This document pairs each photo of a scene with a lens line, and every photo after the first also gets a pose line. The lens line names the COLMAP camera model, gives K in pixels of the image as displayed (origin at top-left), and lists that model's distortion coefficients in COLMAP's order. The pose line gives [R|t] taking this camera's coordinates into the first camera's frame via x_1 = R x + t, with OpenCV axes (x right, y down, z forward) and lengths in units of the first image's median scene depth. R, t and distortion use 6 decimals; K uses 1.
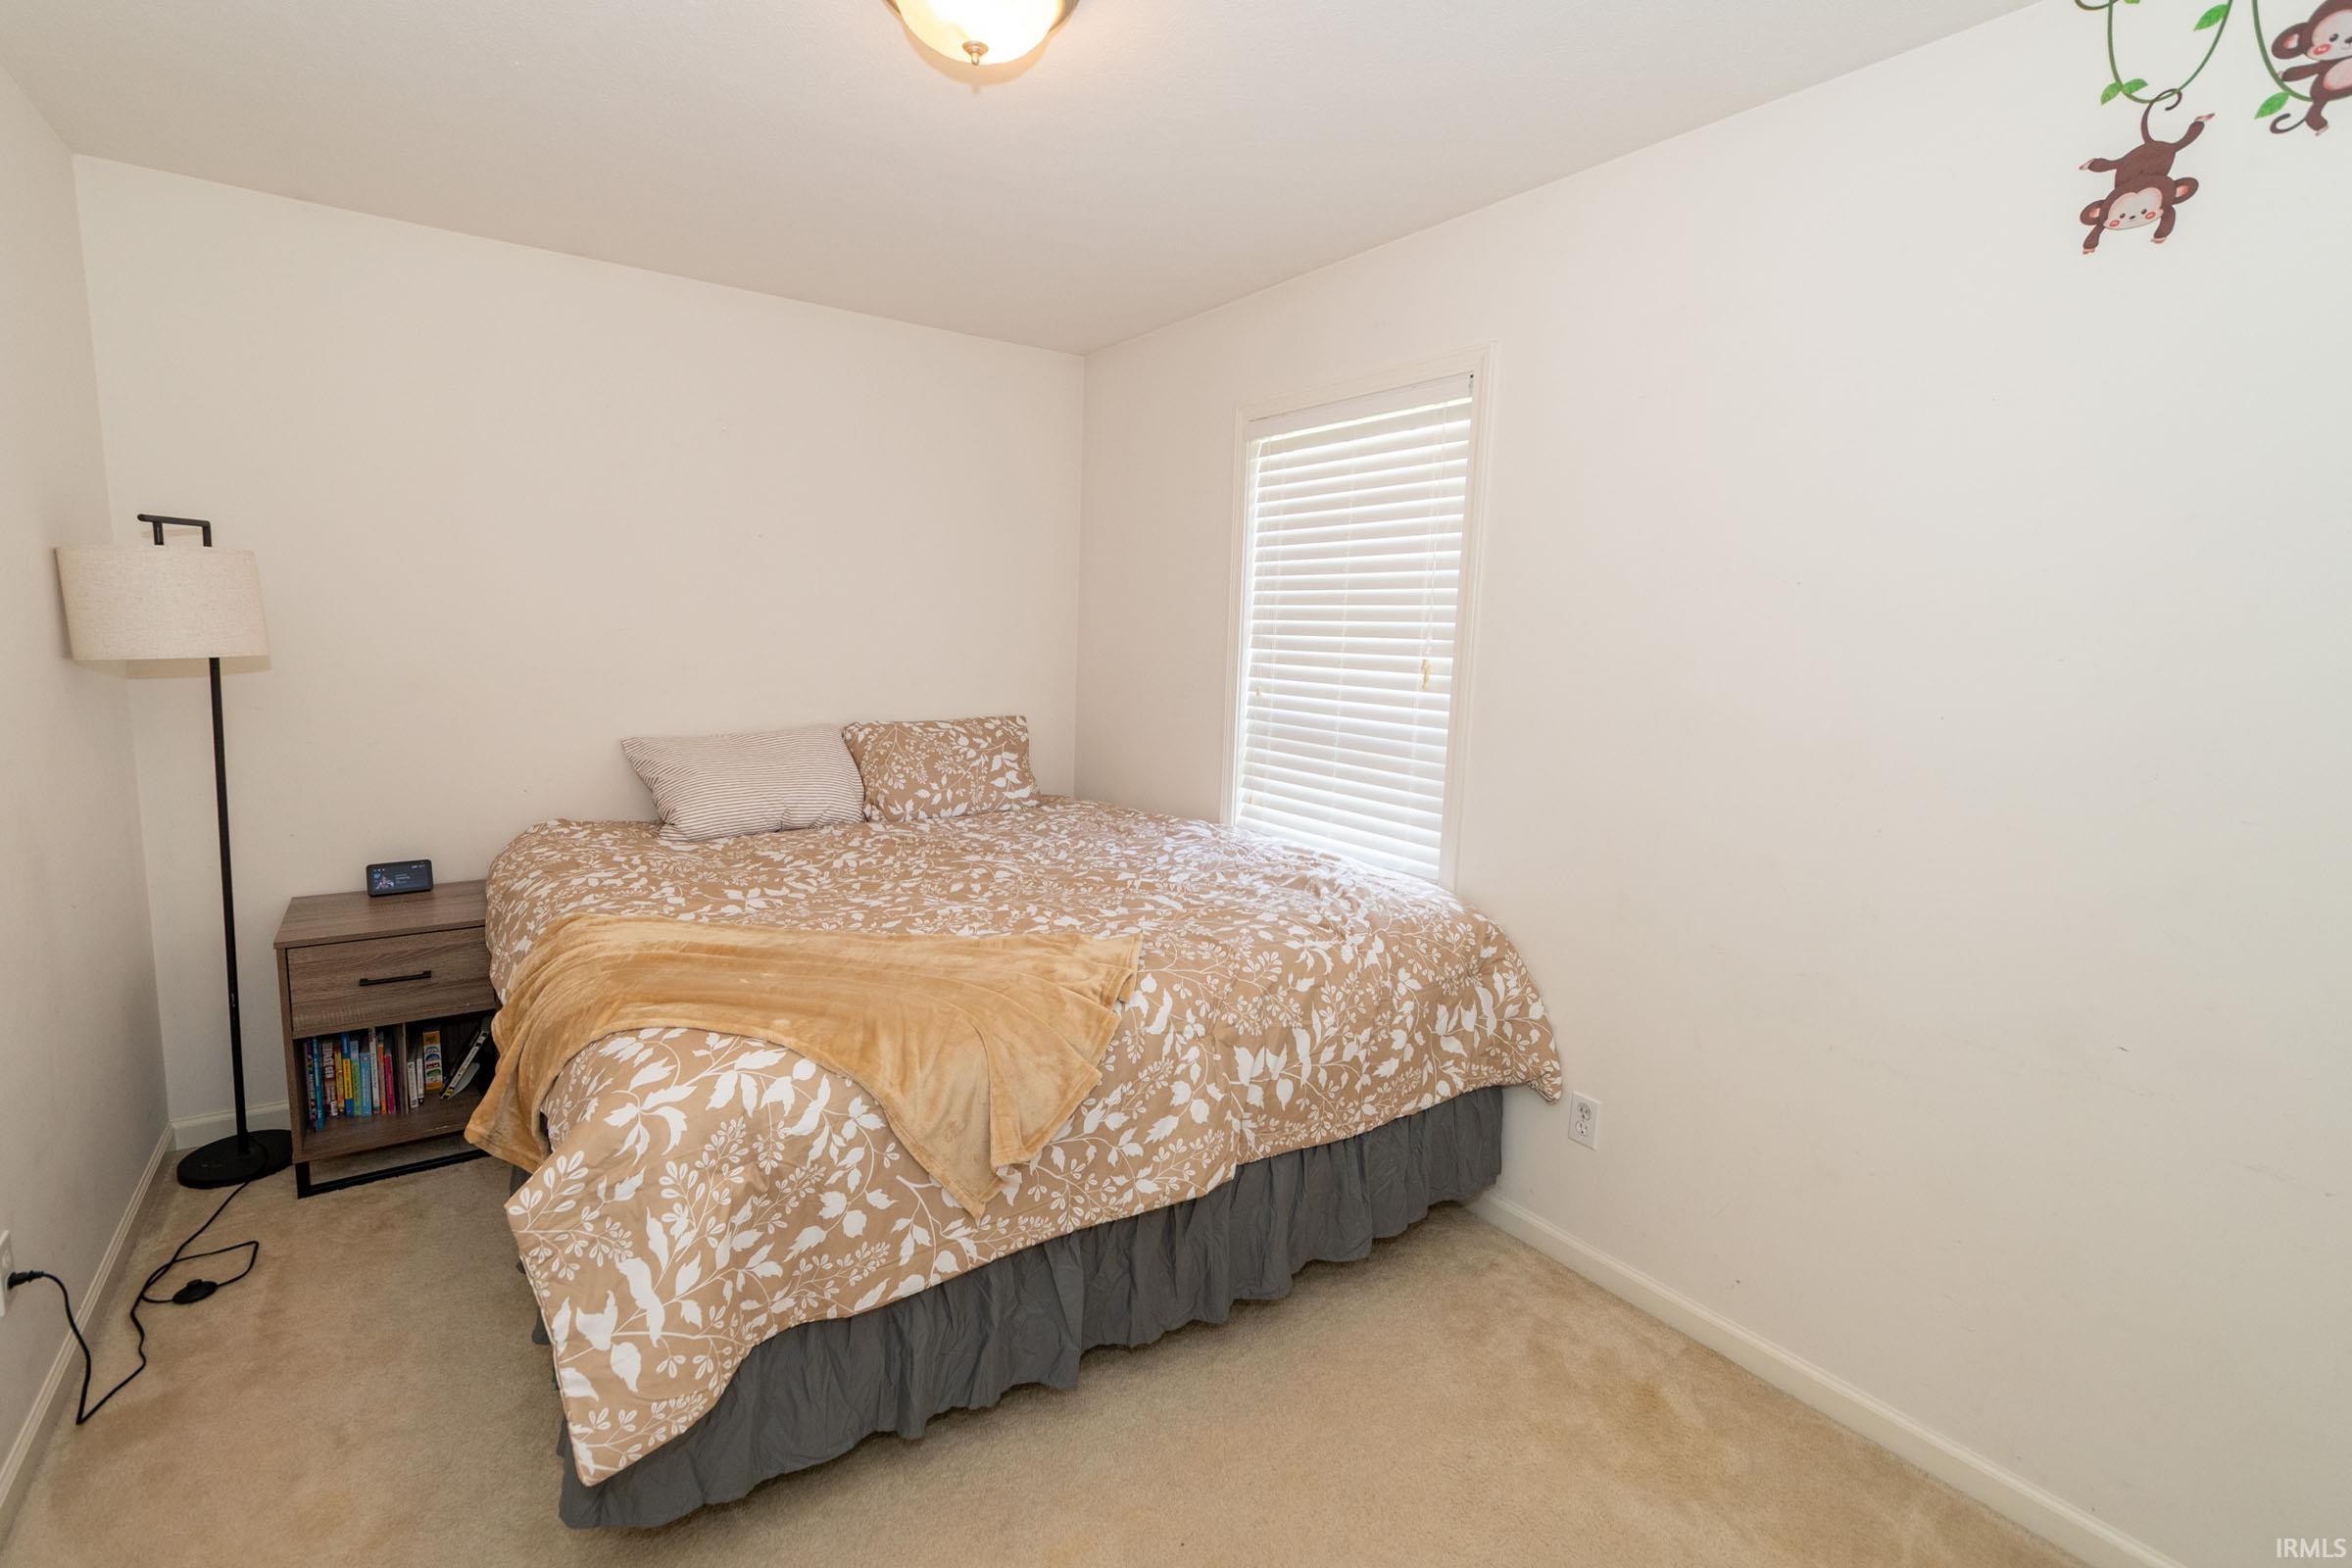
lens RADIAL K [[1044.7, 0, 1174.1], [0, 1044.7, 762.1], [0, 0, 1]] dist [0.007574, -0.000767]
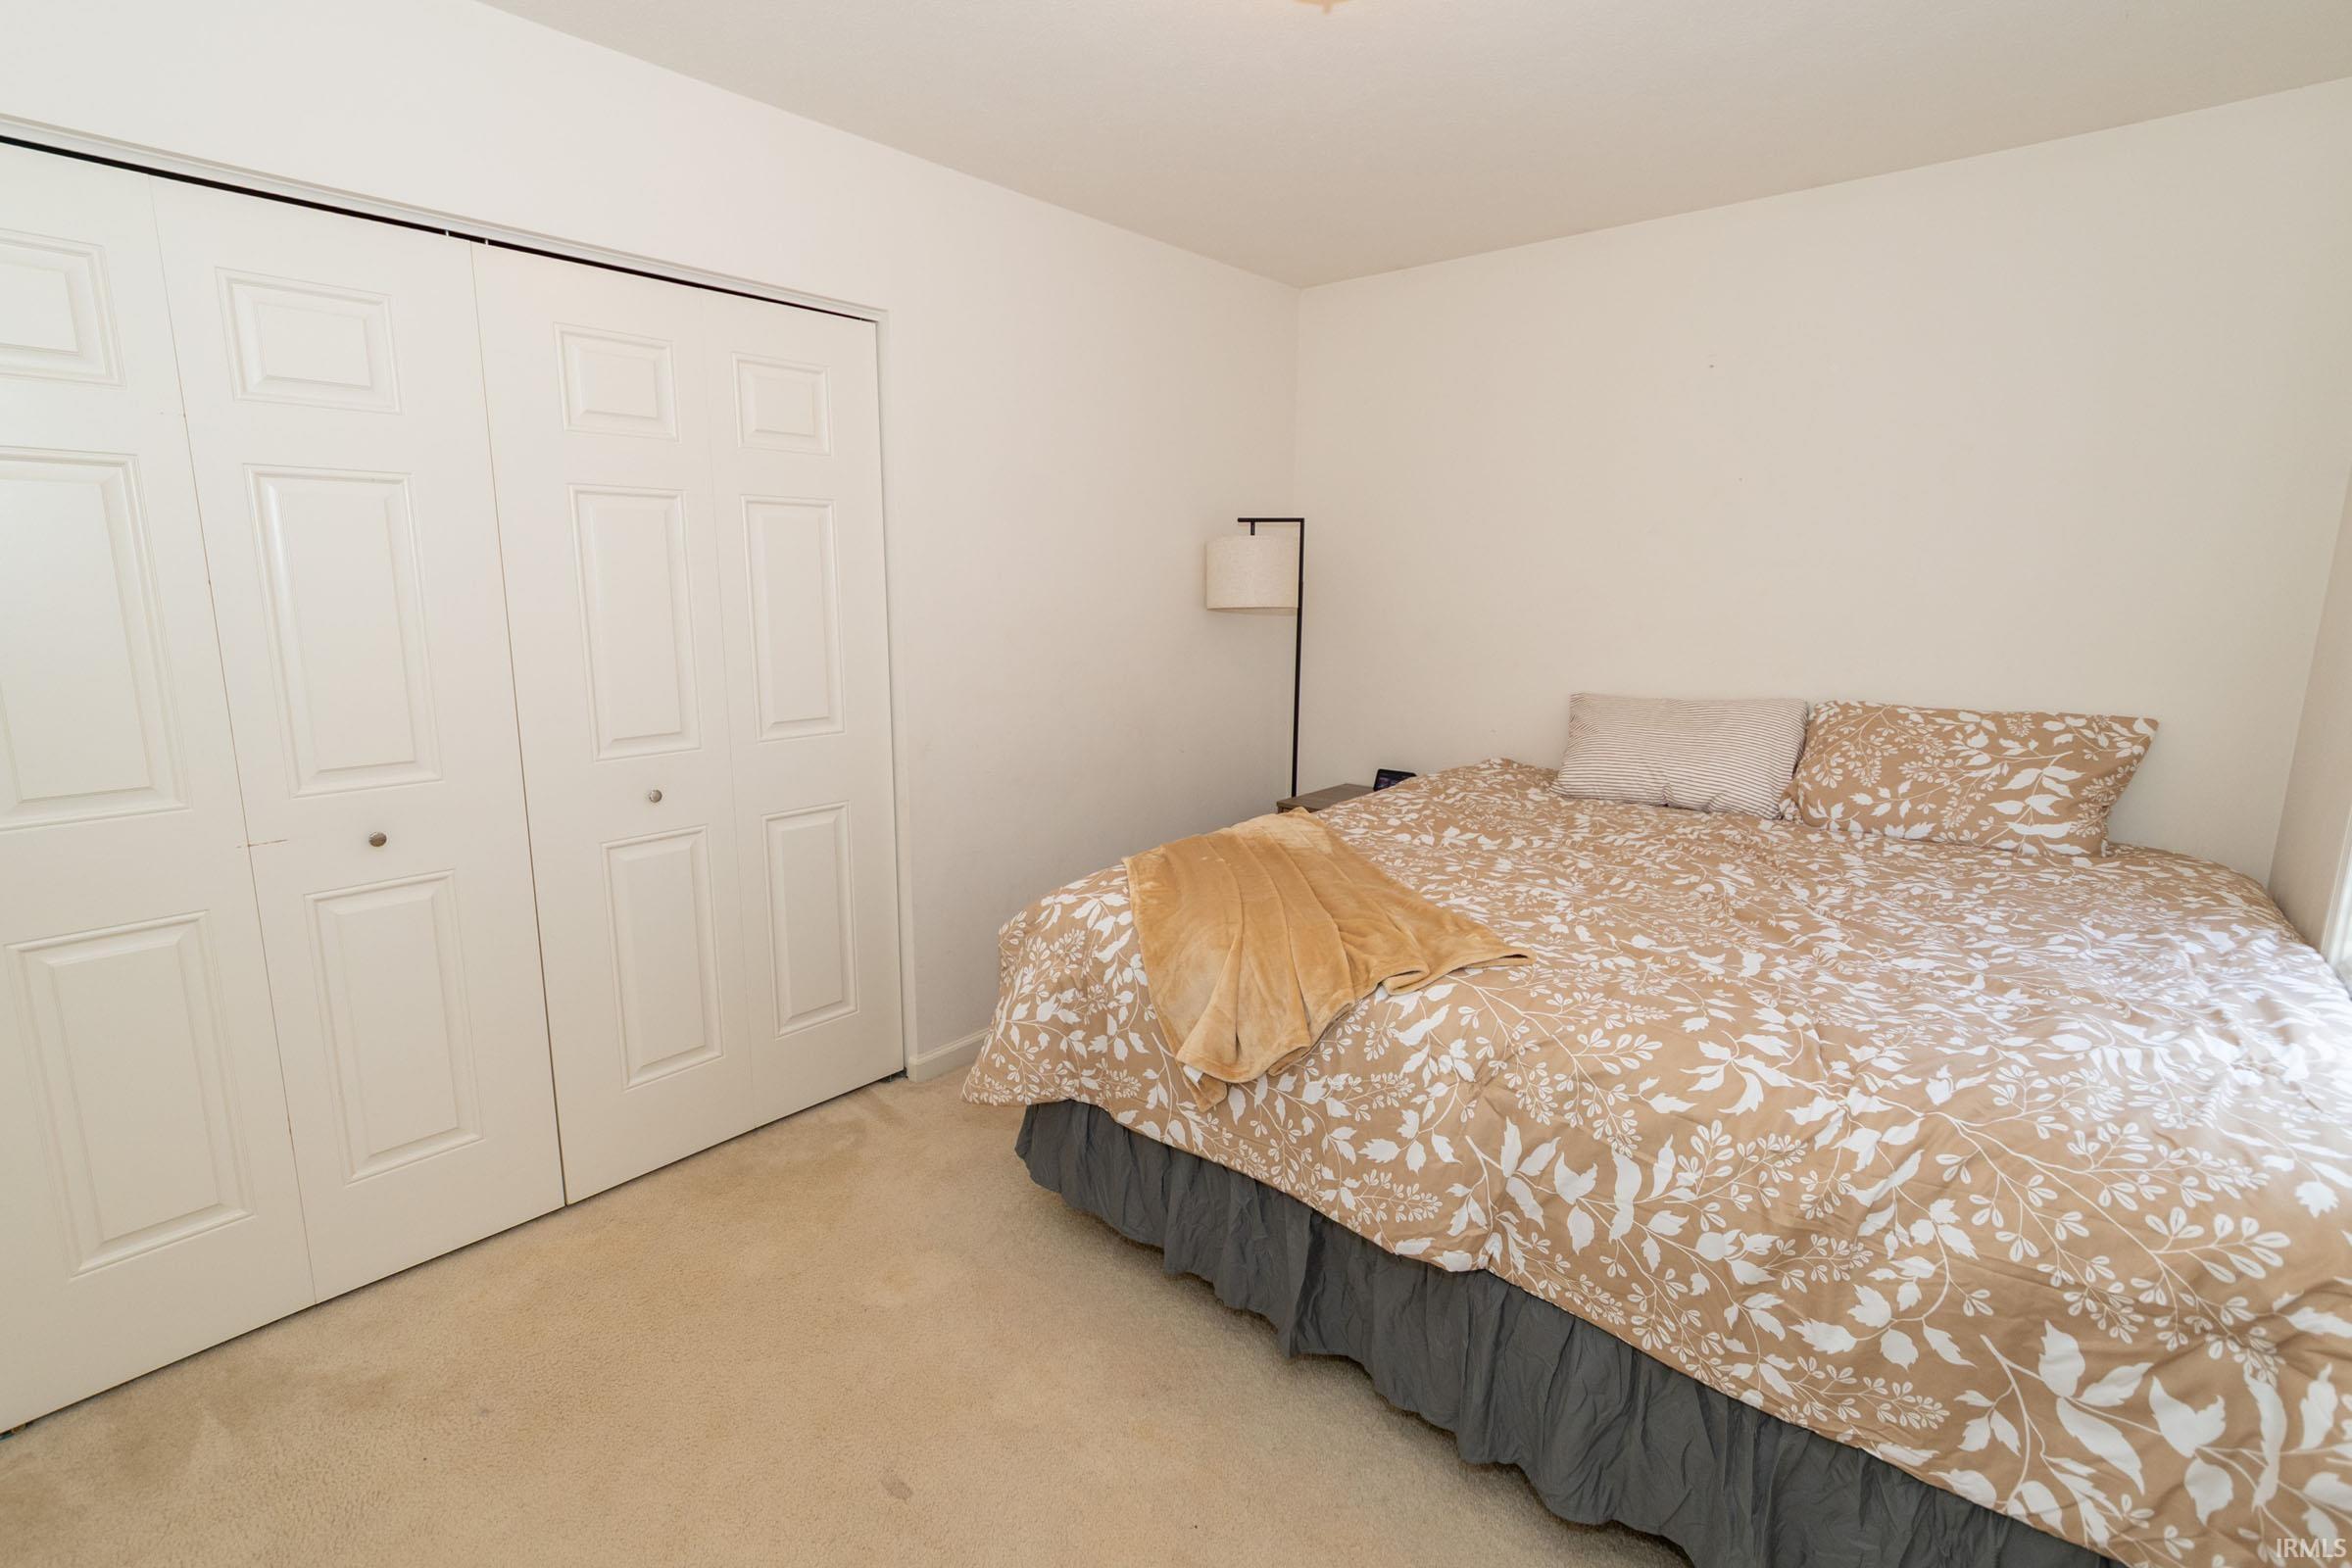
lens RADIAL K [[1093.6, 0, 1176.0], [0, 1093.6, 784.0], [0, 0, 1]] dist [-0.004218, -0.000682]
pose [[0.236811, 0.146914, -0.960384, 0.657582], [-0.124494, 0.984940, 0.119973, -0.022284], [0.963547, 0.091152, 0.251534, 0.518372]]
